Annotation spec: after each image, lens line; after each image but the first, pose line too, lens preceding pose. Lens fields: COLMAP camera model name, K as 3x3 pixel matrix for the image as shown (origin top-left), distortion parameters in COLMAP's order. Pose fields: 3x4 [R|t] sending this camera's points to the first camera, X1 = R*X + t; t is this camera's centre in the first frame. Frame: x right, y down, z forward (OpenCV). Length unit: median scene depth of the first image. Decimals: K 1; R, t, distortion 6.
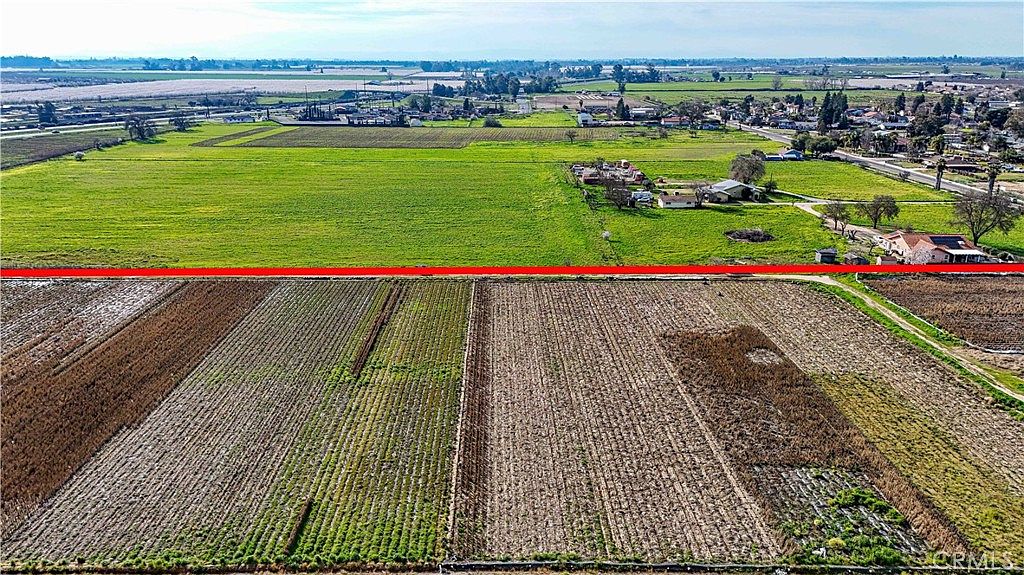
lens RADIAL K [[747.2, 0, 512.0], [0, 747.2, 287.5], [0, 0, 1]] dist [0.083536, -0.076515]
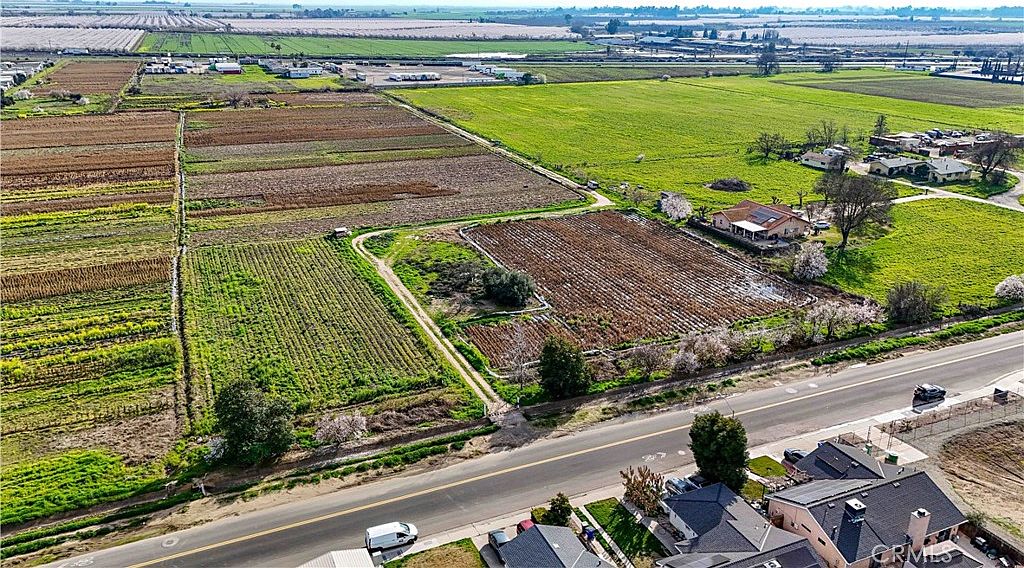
lens RADIAL K [[748.9, 0, 512.4], [0, 748.9, 279.6], [0, 0, 1]] dist [0.076943, -0.069831]
pose [[0.379814, 0.317151, -0.868998, 1.035656], [-0.273977, 0.935813, 0.221789, -0.086207], [0.883560, 0.153847, 0.442327, 0.294030]]
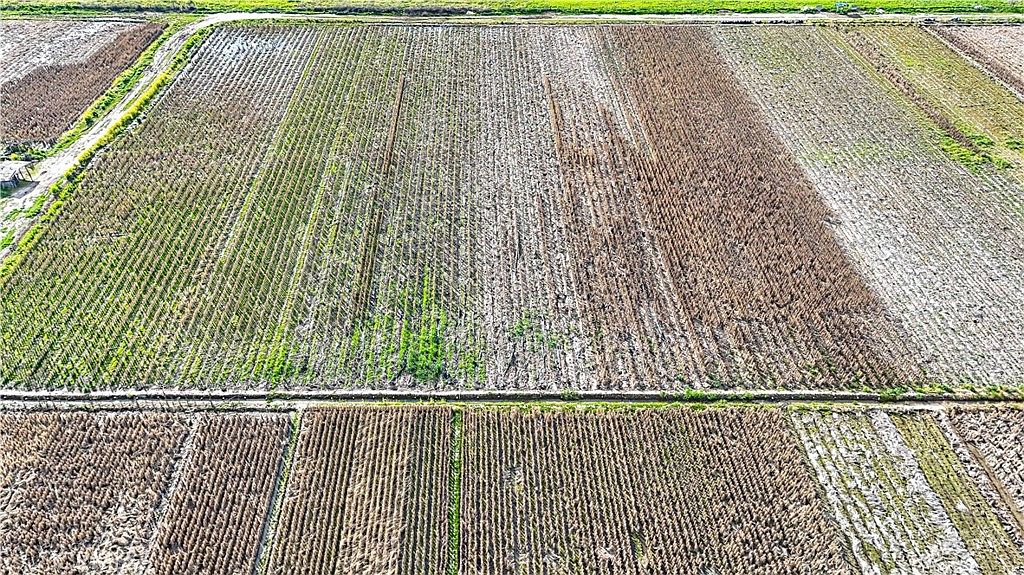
lens RADIAL K [[747.2, 0, 512.0], [0, 747.2, 287.5], [0, 0, 1]] dist [0.083536, -0.076515]
pose [[0.999547, -0.006989, 0.029264, -0.411728], [-0.004034, 0.932730, 0.360554, -0.030820], [-0.029816, -0.360509, 0.932279, 0.061783]]
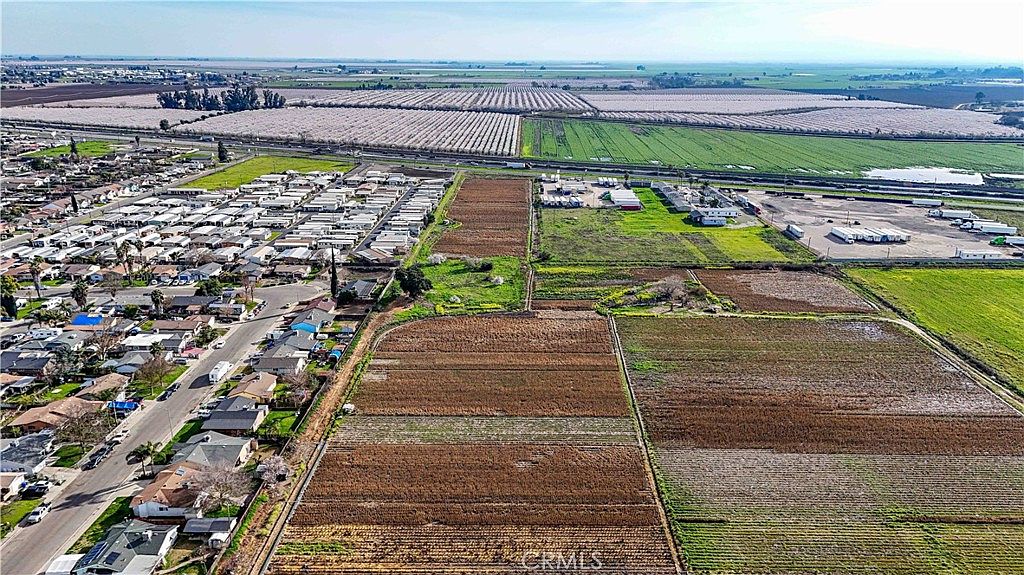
lens RADIAL K [[747.2, 0, 512.0], [0, 747.2, 287.5], [0, 0, 1]] dist [0.083536, -0.076515]
pose [[-0.024808, 0.290974, -0.956409, 0.482171], [-0.296196, 0.911607, 0.285026, -0.215494], [0.954805, 0.290355, 0.063570, 0.093507]]
